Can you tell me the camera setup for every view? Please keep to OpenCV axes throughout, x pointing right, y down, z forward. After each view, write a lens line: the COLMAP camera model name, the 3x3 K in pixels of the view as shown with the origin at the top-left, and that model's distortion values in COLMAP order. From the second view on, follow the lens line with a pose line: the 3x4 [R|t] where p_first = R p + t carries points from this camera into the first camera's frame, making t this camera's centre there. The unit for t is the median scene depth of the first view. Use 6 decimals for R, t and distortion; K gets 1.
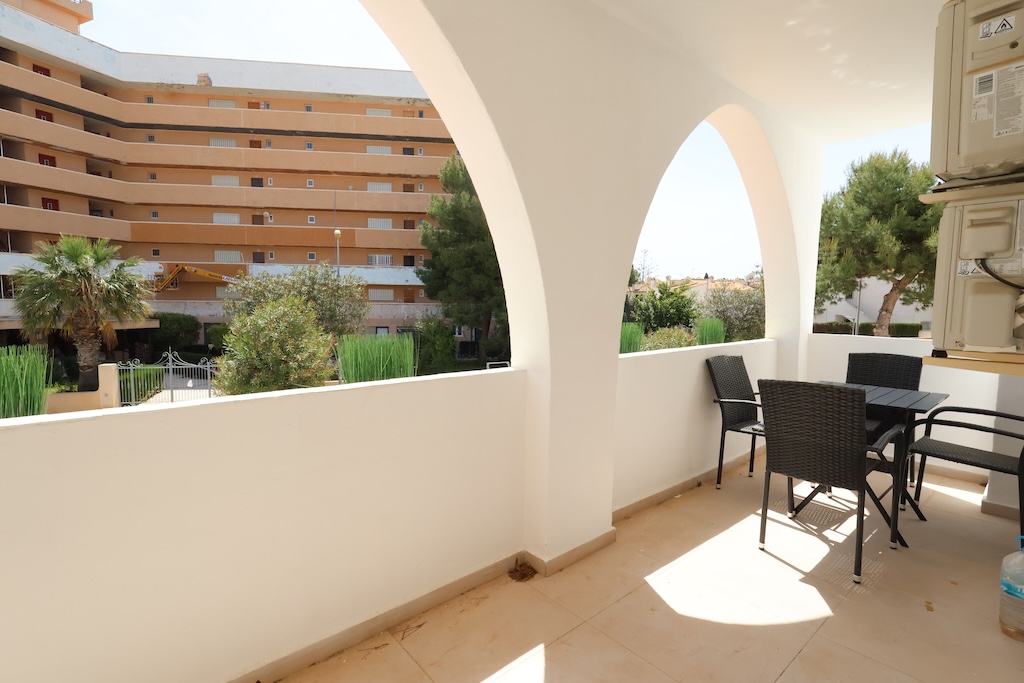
lens RADIAL K [[483.7, 0, 512.0], [0, 483.7, 341.5], [0, 0, 1]] dist [0.001109, -0.000343]
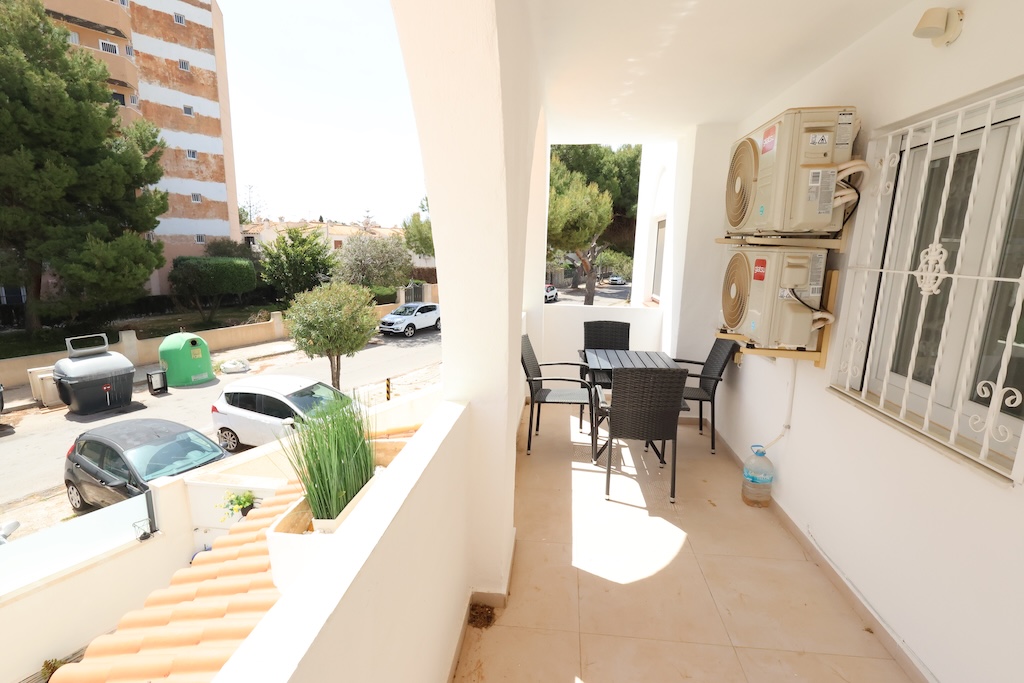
lens RADIAL K [[483.7, 0, 512.0], [0, 483.7, 341.5], [0, 0, 1]] dist [0.001109, -0.000343]
pose [[0.726234, -0.121836, 0.676565, -0.409643], [0.041766, 0.990171, 0.133478, -0.135549], [-0.686177, -0.068679, 0.724185, 0.264906]]
